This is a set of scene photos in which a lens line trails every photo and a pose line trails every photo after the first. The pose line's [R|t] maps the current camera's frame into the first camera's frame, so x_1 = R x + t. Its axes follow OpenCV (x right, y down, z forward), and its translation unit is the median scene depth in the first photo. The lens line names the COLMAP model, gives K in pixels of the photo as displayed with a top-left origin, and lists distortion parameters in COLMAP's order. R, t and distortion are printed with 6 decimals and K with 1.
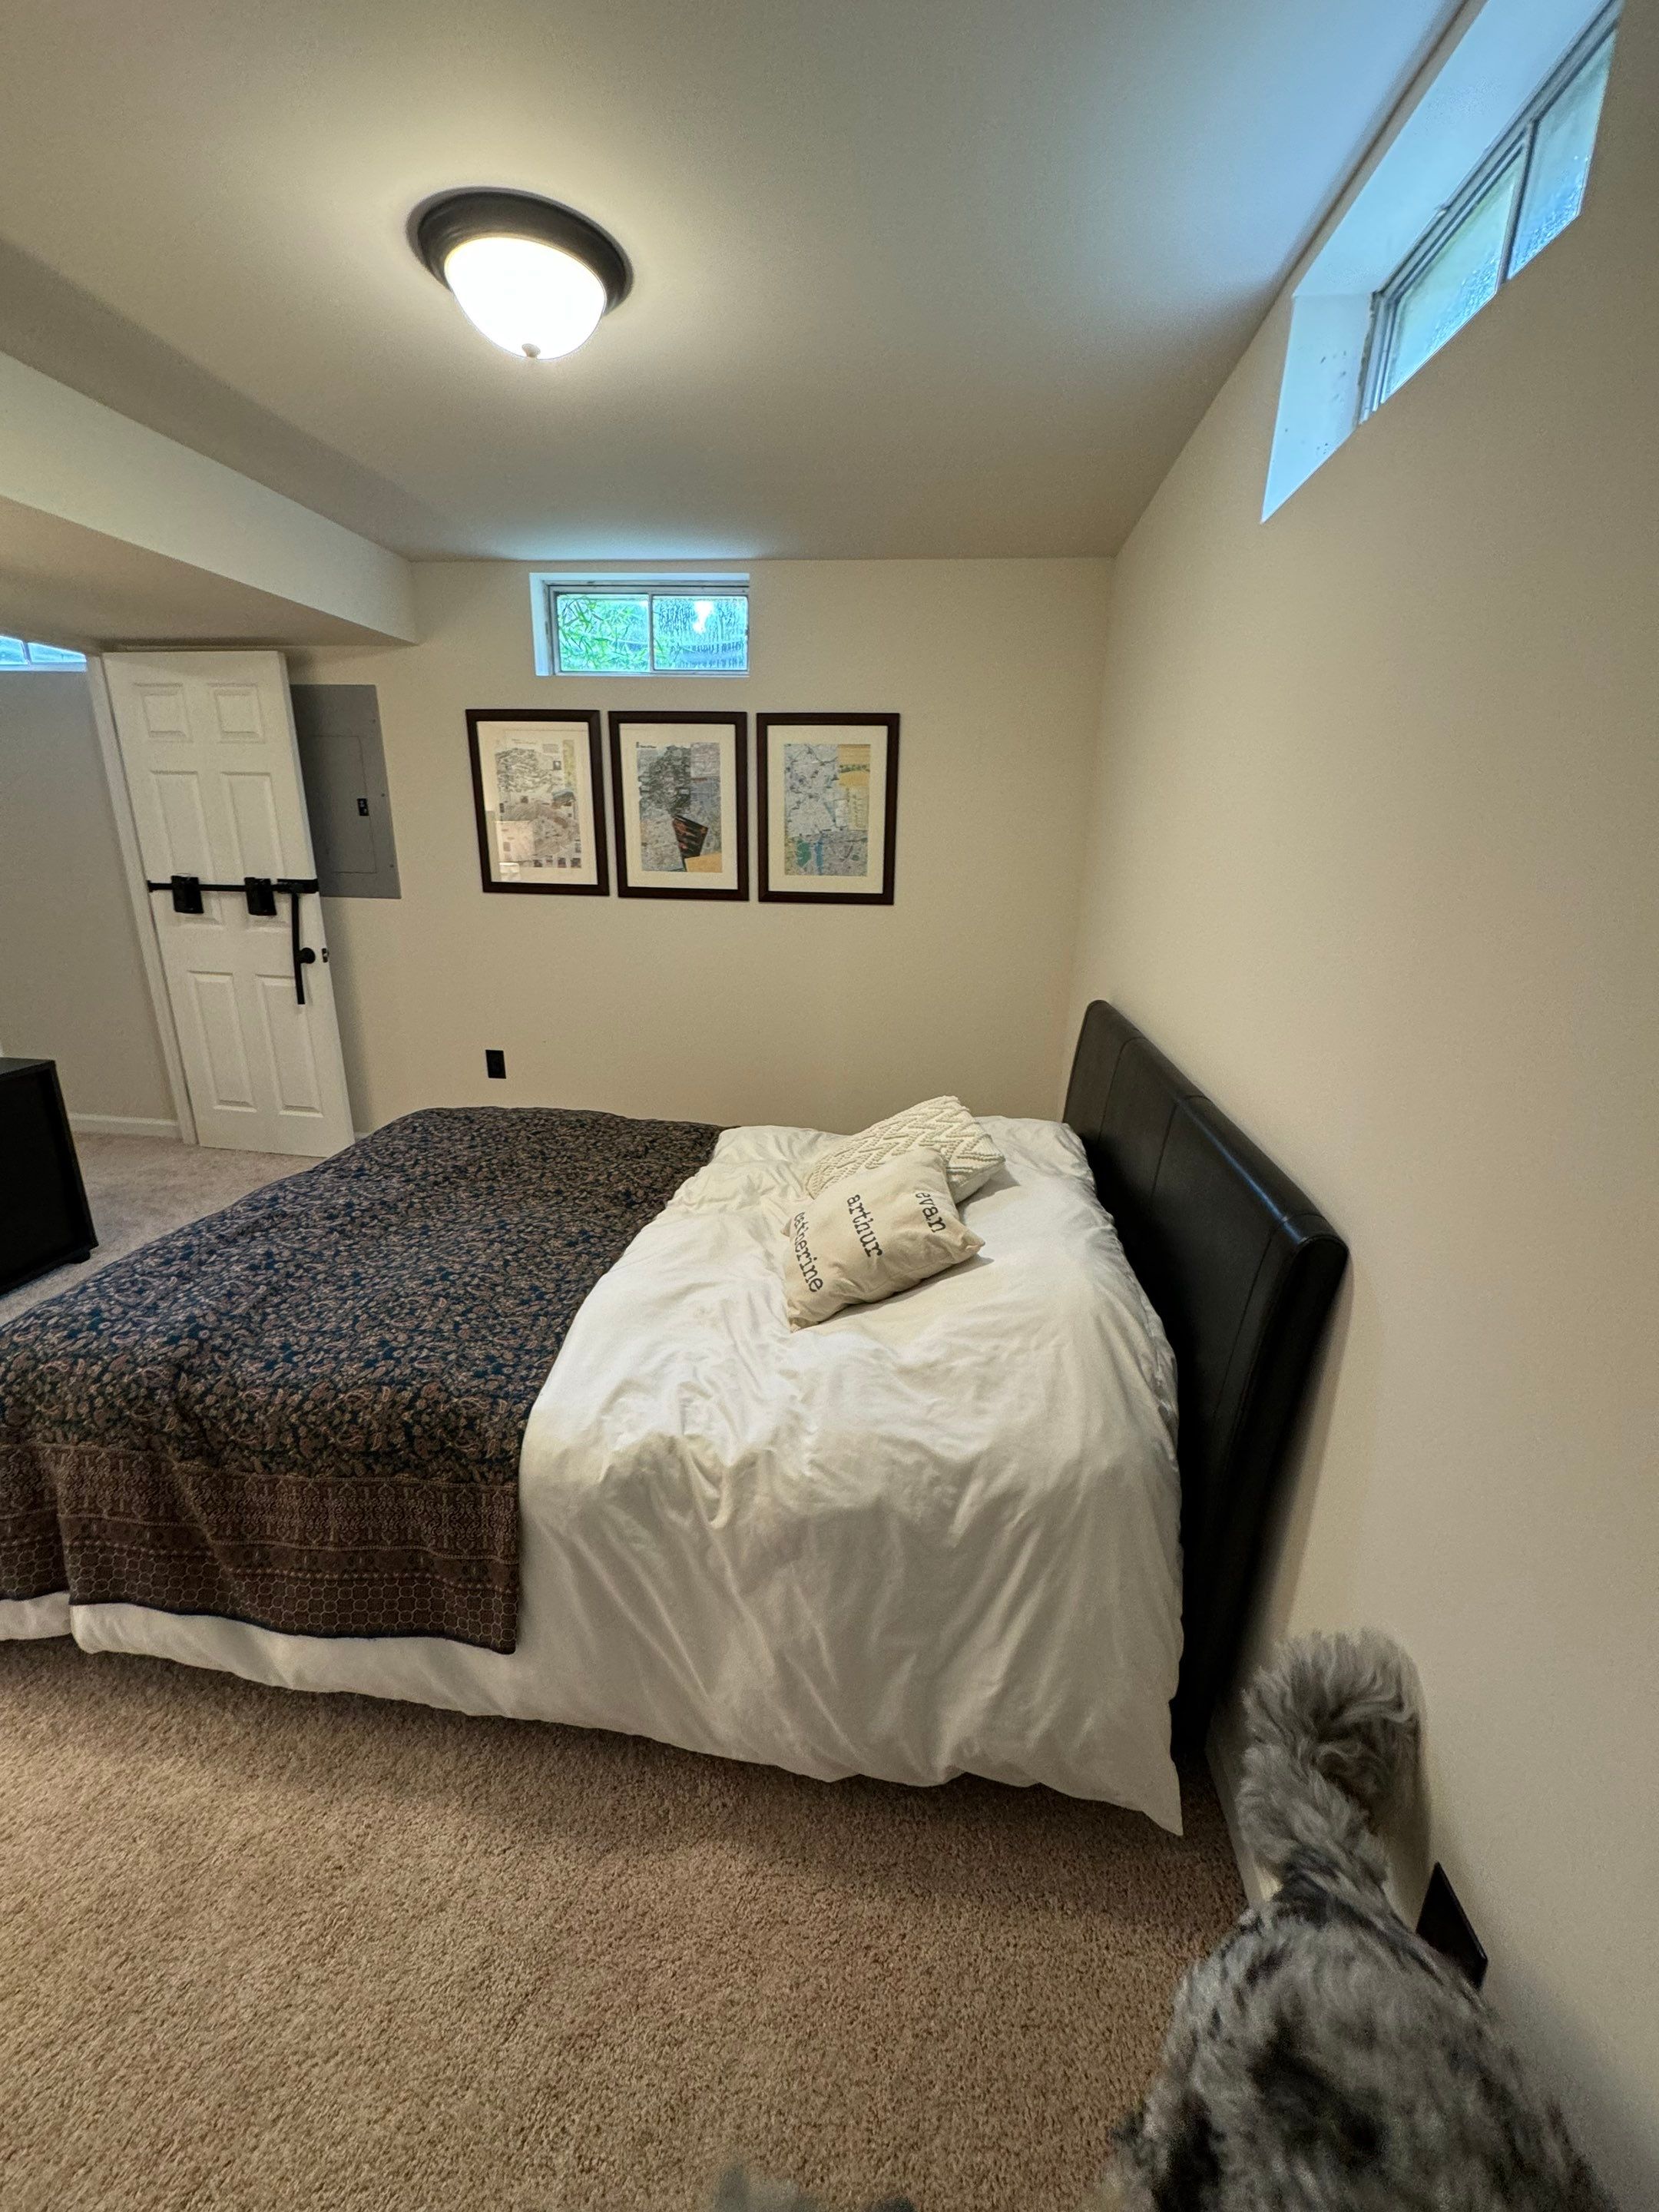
lens RADIAL K [[880.0, 0, 830.5], [0, 880.0, 1107.2], [0, 0, 1]] dist [-0.004555, -0.000166]
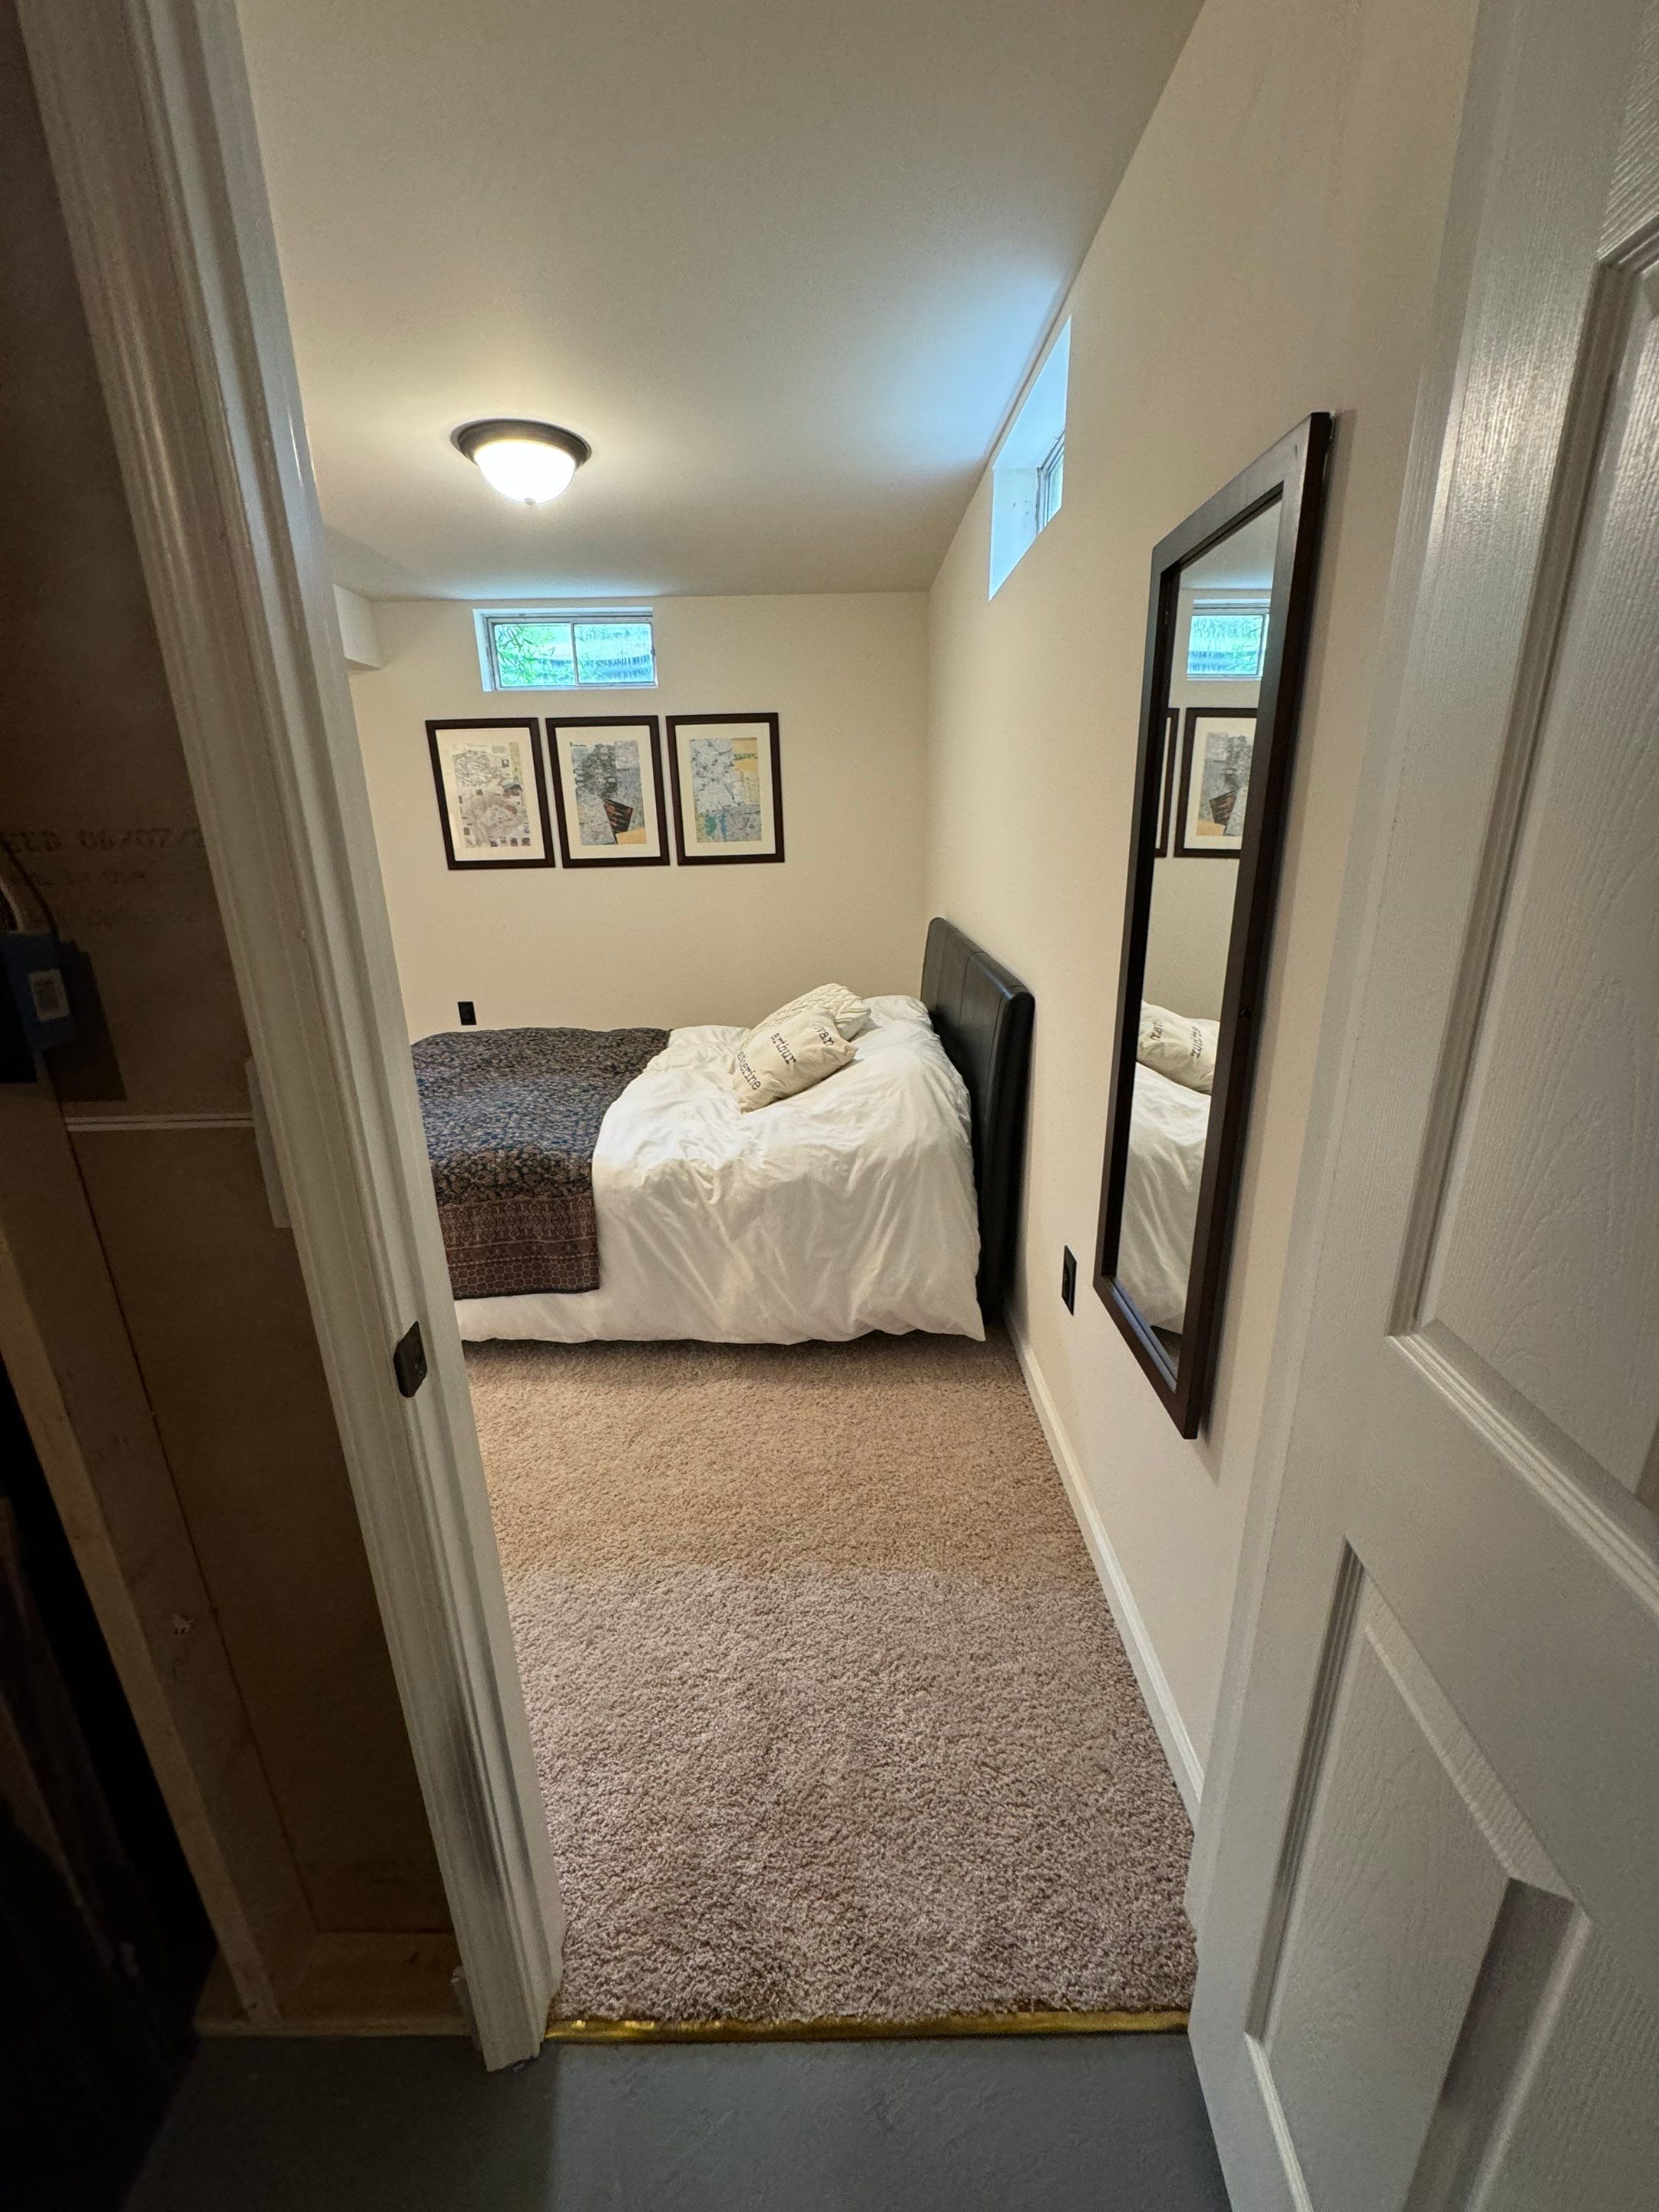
lens RADIAL K [[880.0, 0, 828.7], [0, 880.0, 1103.0], [0, 0, 1]] dist [-0.004555, -0.000166]
pose [[0.991407, -0.079659, 0.103767, -0.050820], [0.078340, 0.996786, 0.016732, 0.203125], [-0.104767, -0.008459, 0.994461, -0.557365]]
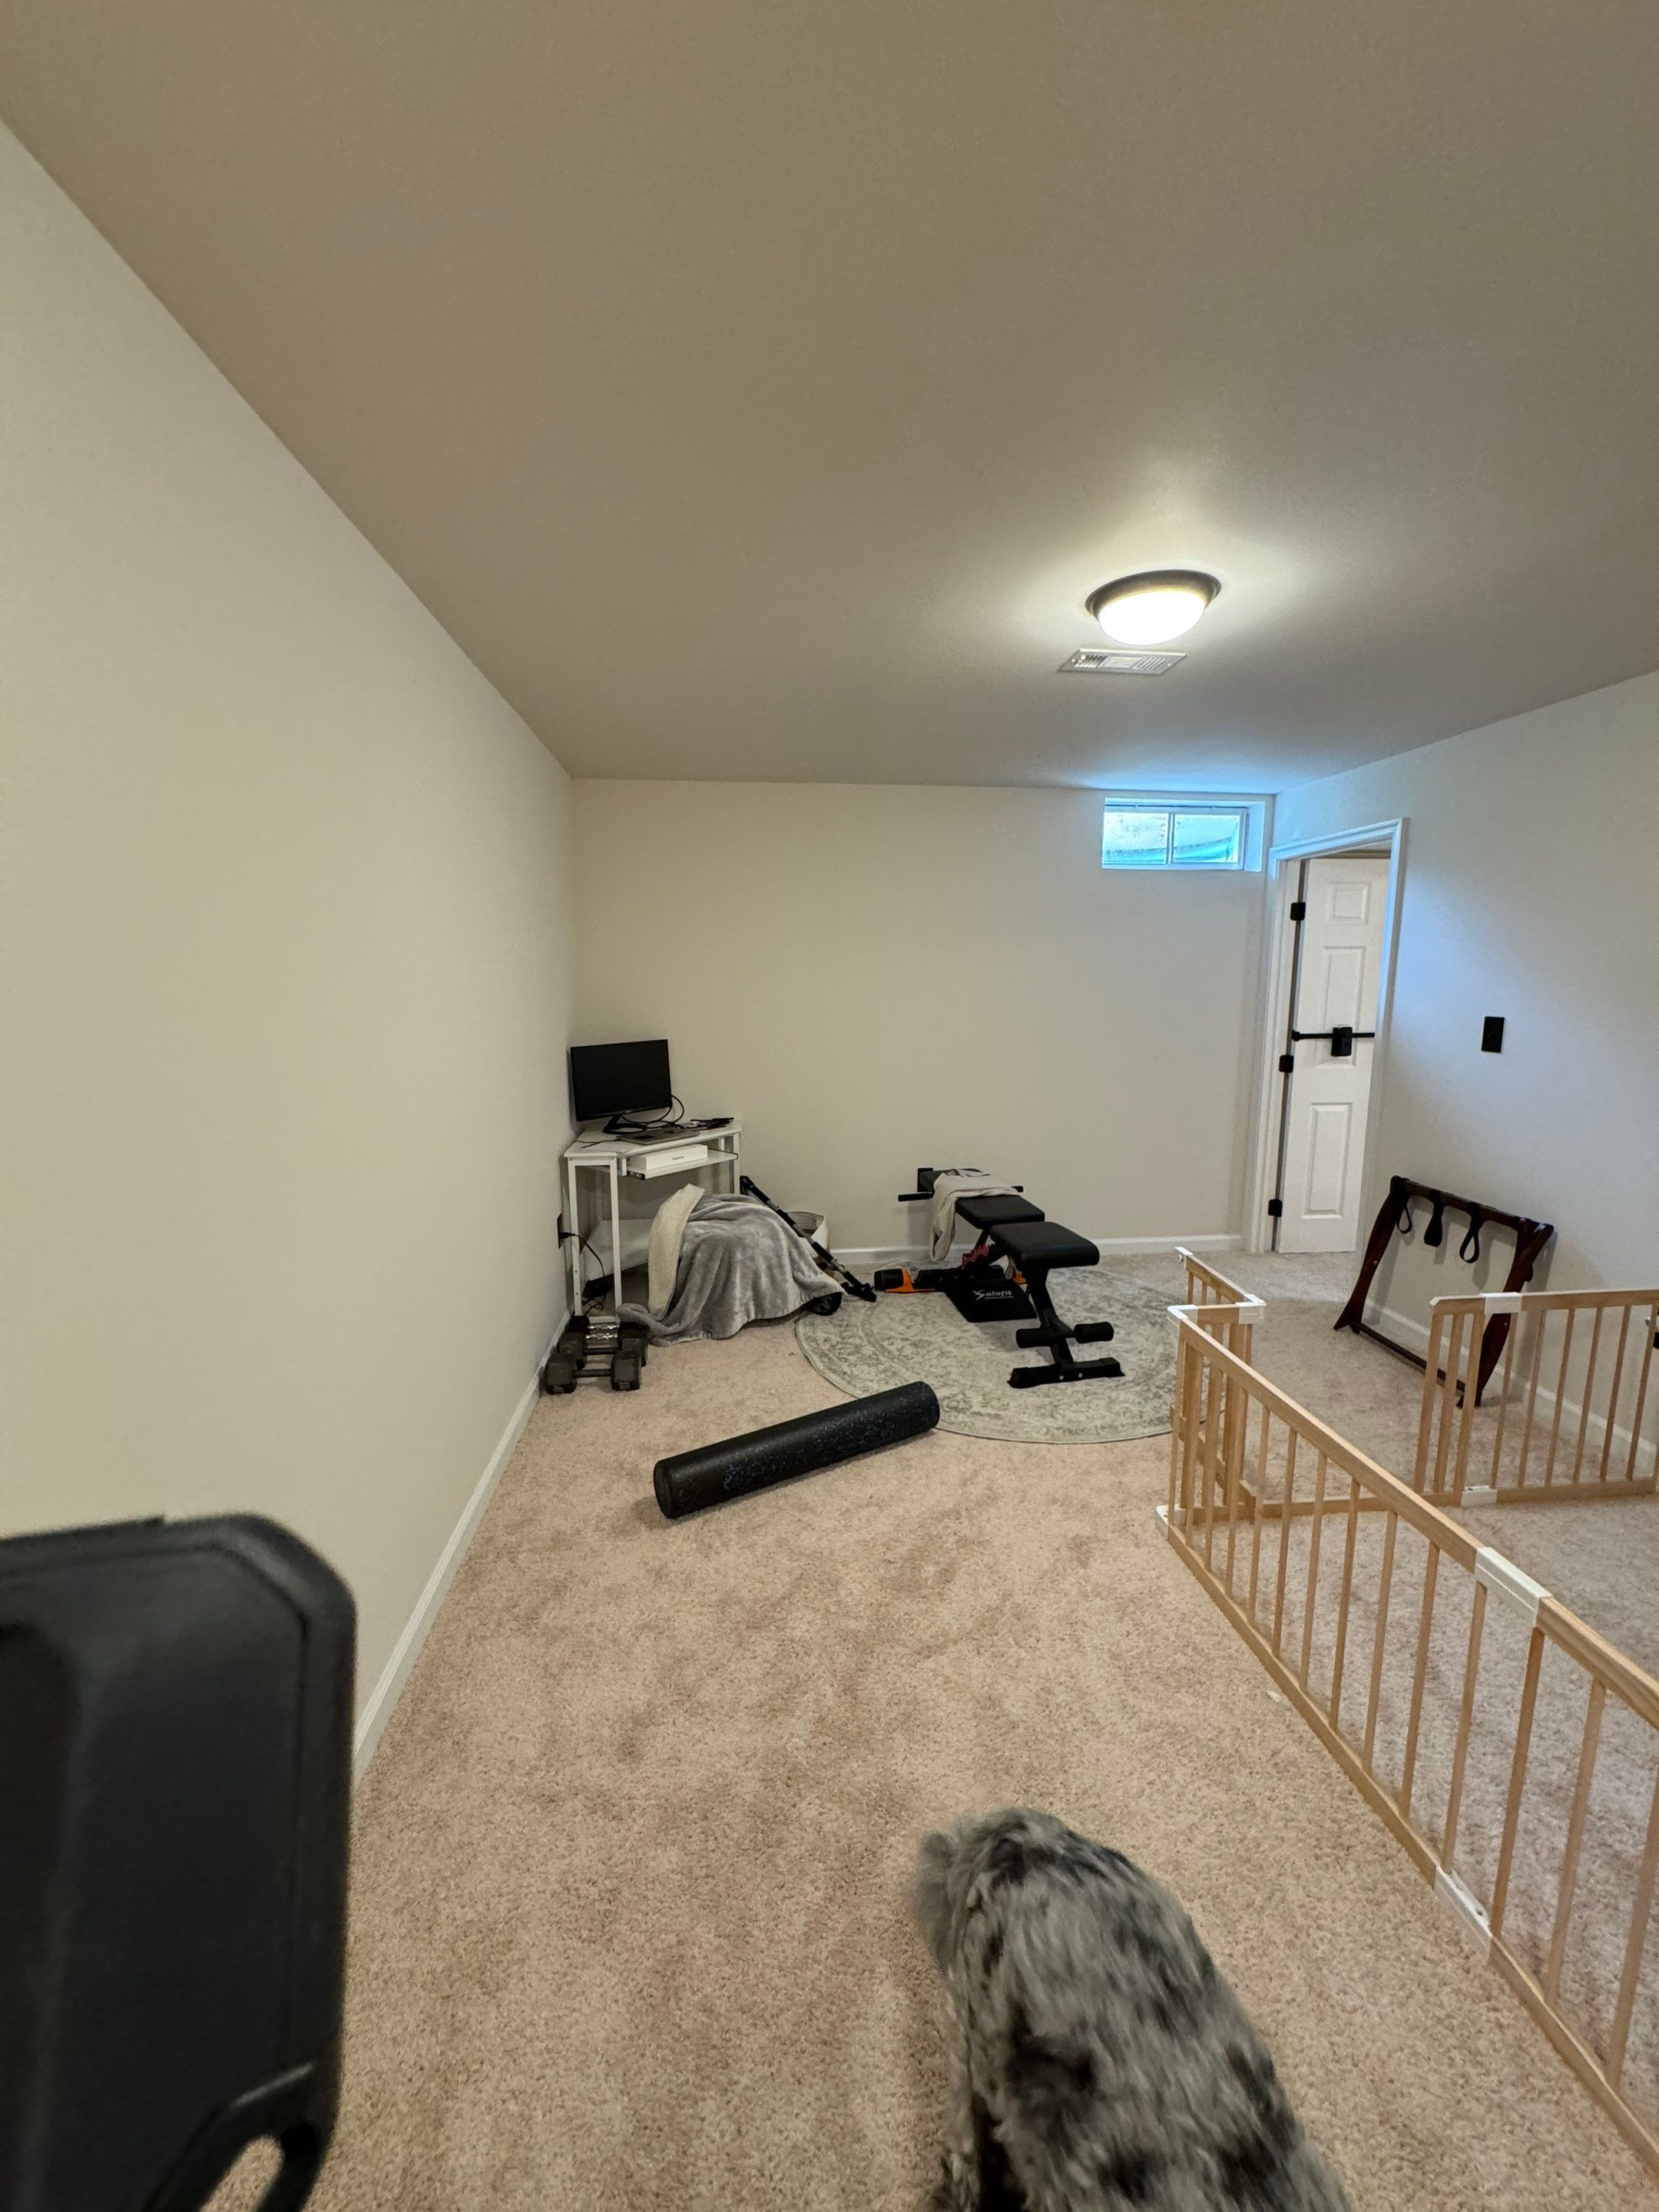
lens RADIAL K [[880.0, 0, 827.8], [0, 880.0, 1111.2], [0, 0, 1]] dist [-0.004555, -0.000166]
pose [[0.966990, -0.046914, 0.250457, -3.592506], [0.086849, 0.984733, -0.150860, -0.037376], [-0.239555, 0.167632, 0.956302, -0.010876]]
